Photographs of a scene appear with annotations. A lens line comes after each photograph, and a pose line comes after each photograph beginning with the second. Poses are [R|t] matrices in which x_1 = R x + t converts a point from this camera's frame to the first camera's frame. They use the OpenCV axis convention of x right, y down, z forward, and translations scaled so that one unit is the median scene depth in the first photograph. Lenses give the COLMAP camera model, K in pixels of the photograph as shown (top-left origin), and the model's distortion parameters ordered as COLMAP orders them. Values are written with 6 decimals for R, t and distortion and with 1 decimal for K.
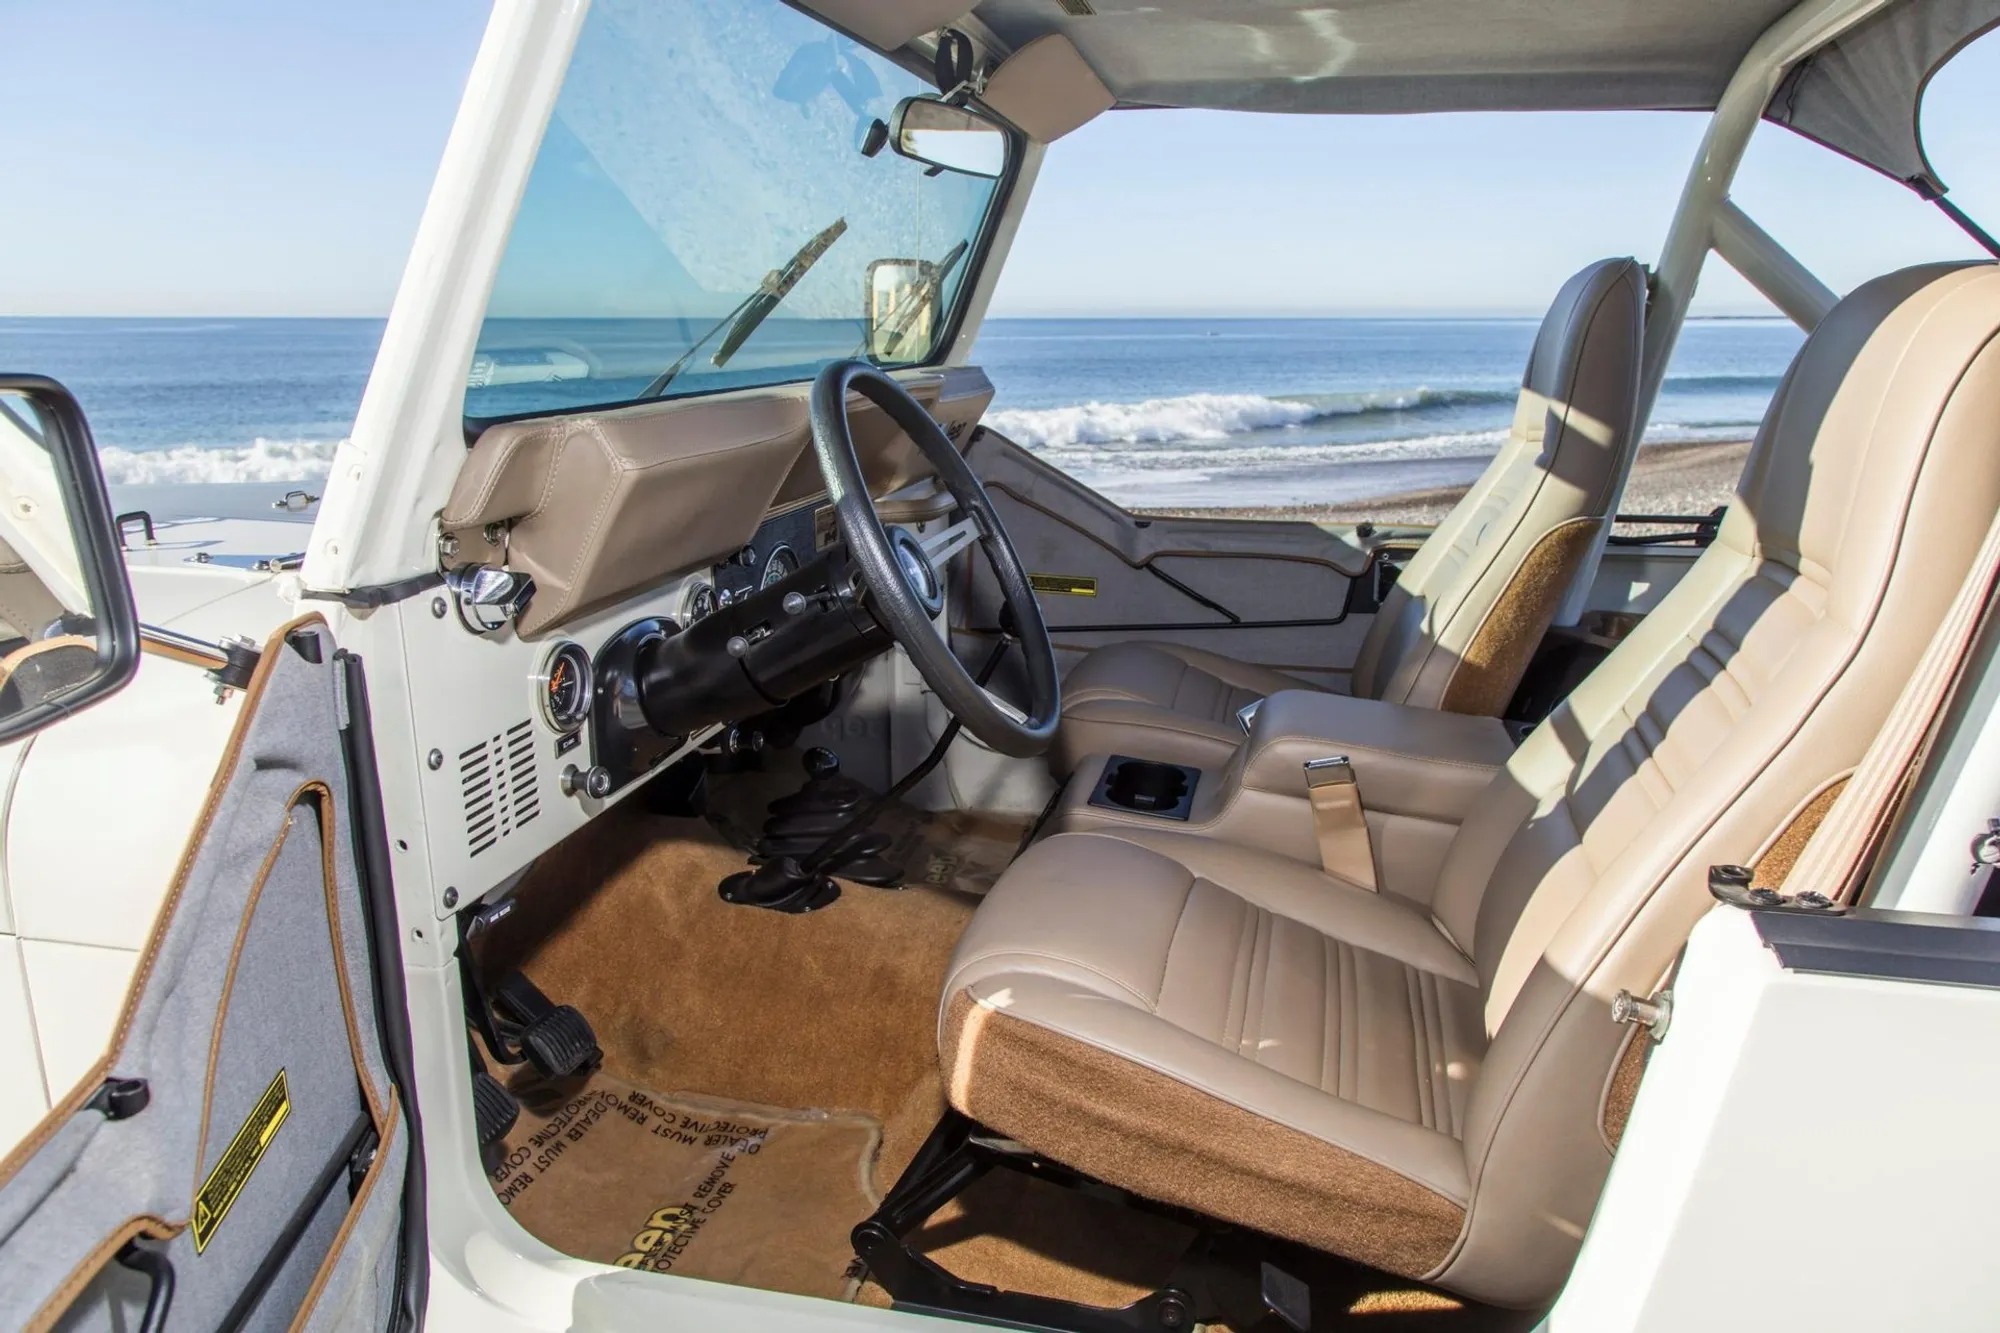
lens RADIAL K [[1391.6, 0, 978.7], [0, 1391.6, 674.6], [0, 0, 1]] dist [-0.002247, 0.001738]
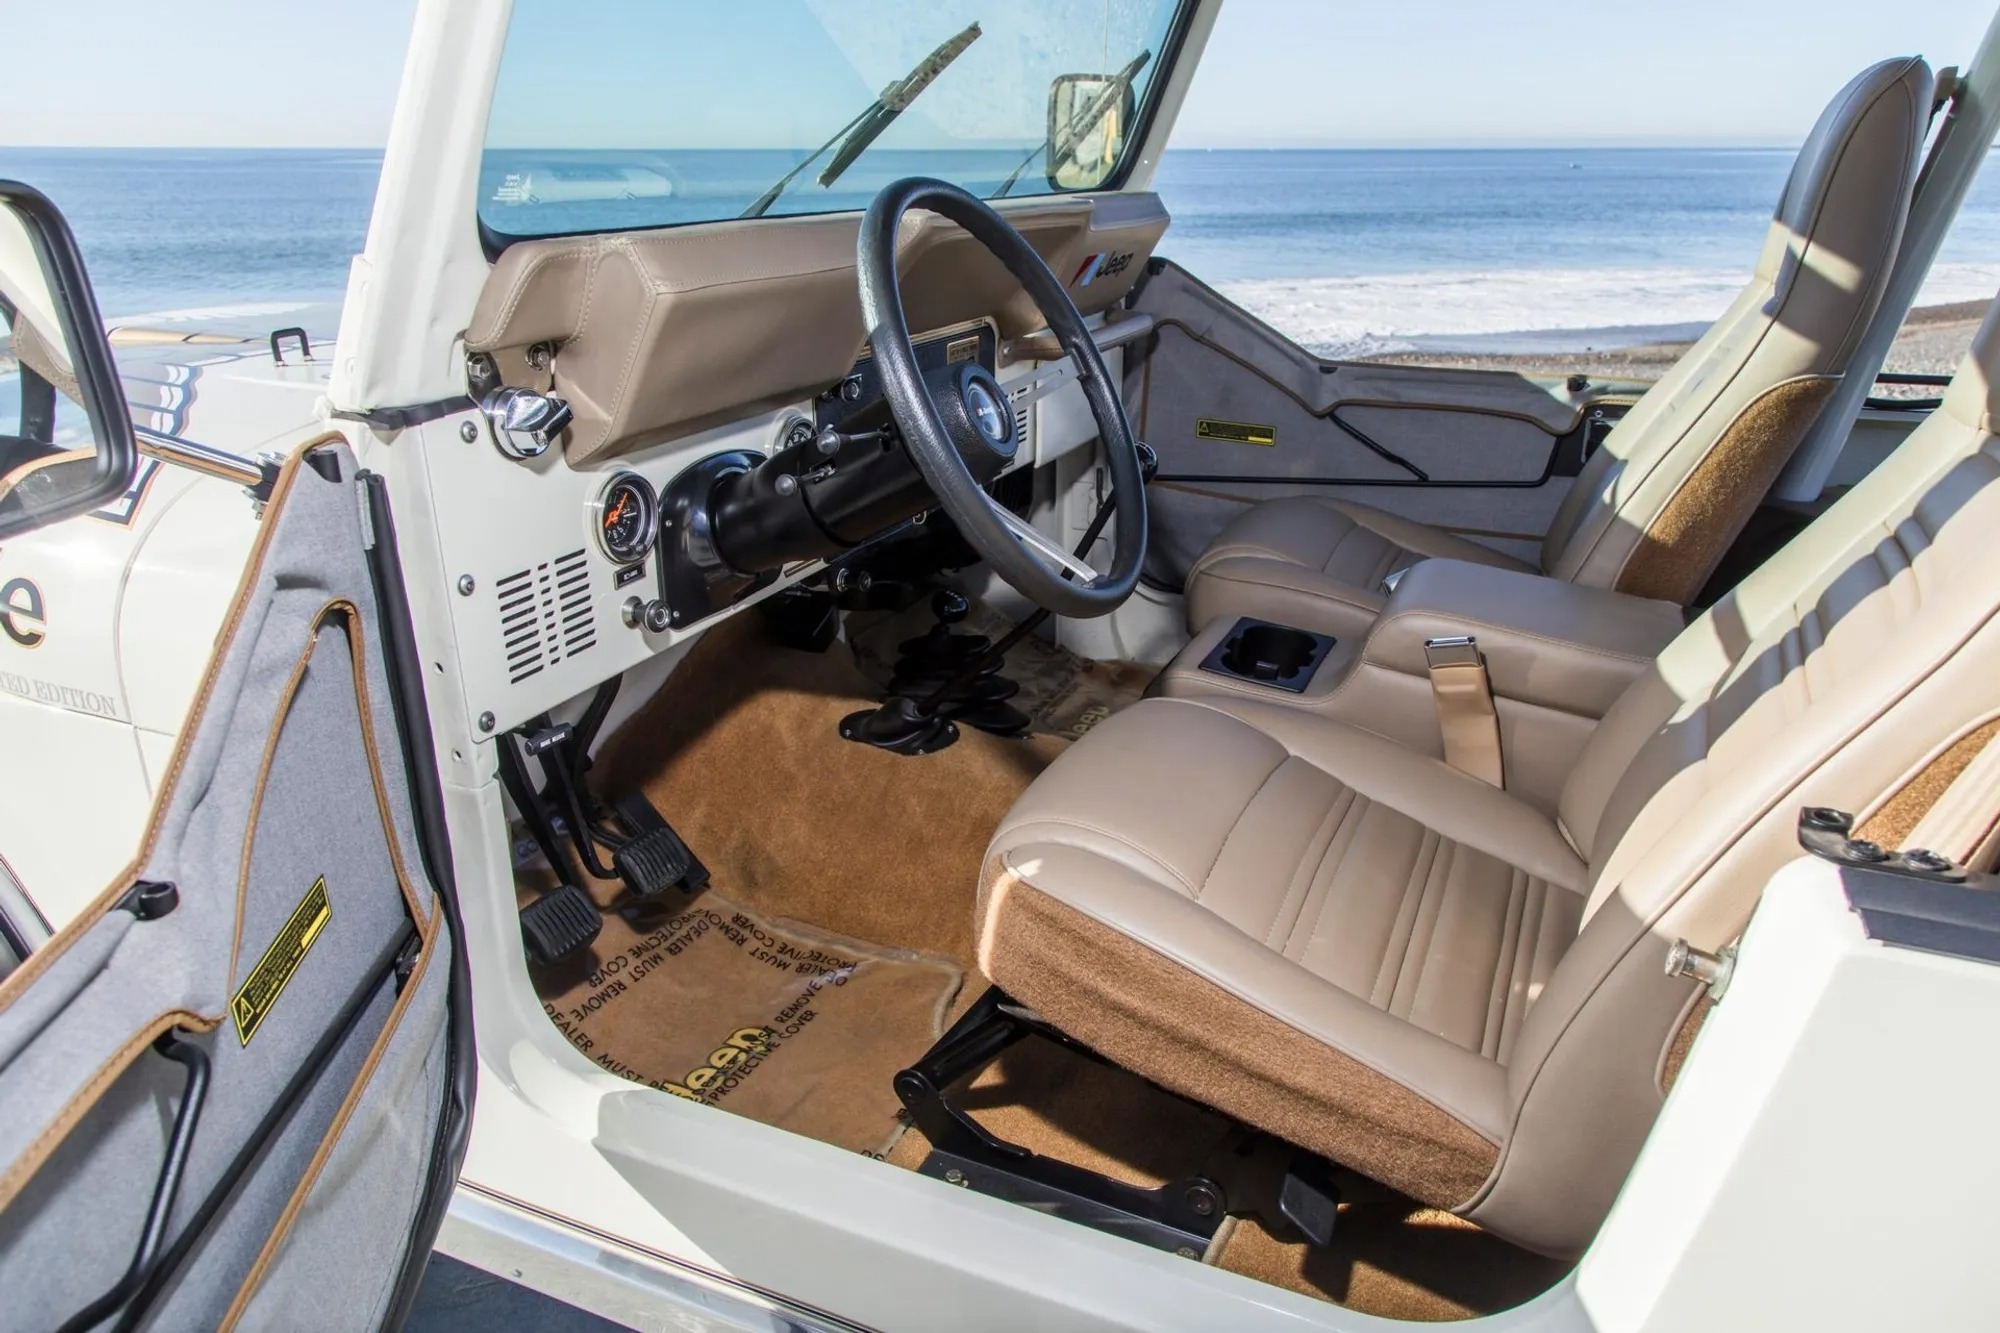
lens RADIAL K [[1360.3, 0, 979.4], [0, 1360.3, 675.1], [0, 0, 1]] dist [-0.004440, 0.004302]
pose [[0.980688, 0.070013, -0.182617, 0.122440], [-0.047980, 0.991321, 0.122394, -0.009826], [0.189601, -0.111269, 0.975536, 0.083484]]
